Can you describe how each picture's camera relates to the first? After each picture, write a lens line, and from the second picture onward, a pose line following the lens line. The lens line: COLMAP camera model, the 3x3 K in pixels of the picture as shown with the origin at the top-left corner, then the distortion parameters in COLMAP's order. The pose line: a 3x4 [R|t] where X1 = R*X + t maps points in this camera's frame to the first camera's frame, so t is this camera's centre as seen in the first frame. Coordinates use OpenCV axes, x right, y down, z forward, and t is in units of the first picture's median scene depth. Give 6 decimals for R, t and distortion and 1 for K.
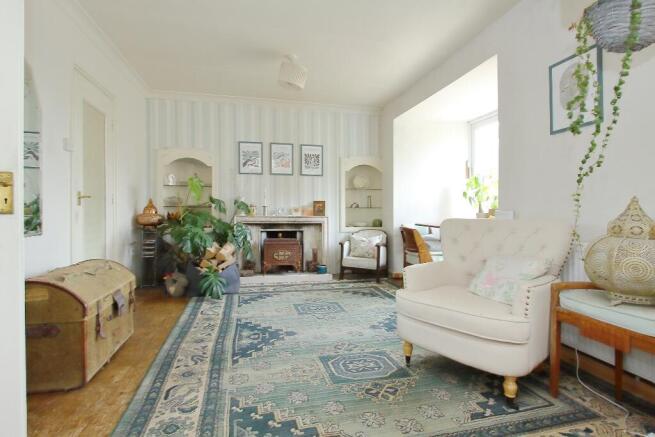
lens RADIAL K [[336.8, 0, 328.2], [0, 336.8, 211.2], [0, 0, 1]] dist [-0.015263, -0.000103]
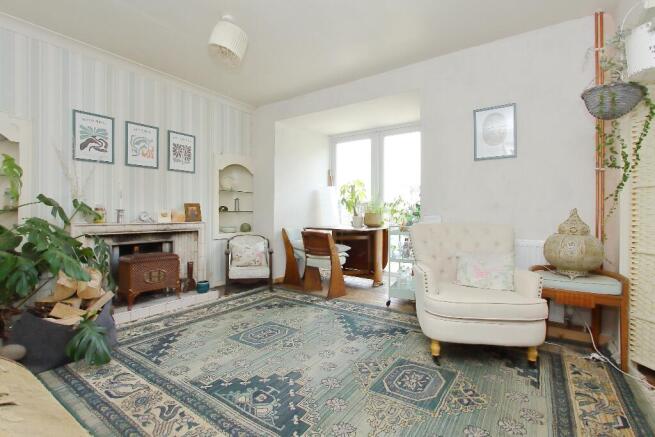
lens RADIAL K [[310.8, 0, 326.9], [0, 310.8, 210.5], [0, 0, 1]] dist [-0.014194, -0.000338]
pose [[0.735030, 0.001619, 0.678033, -0.307564], [0.001397, 0.999991, -0.003903, -0.010081], [-0.678033, 0.003816, 0.735021, 0.233898]]
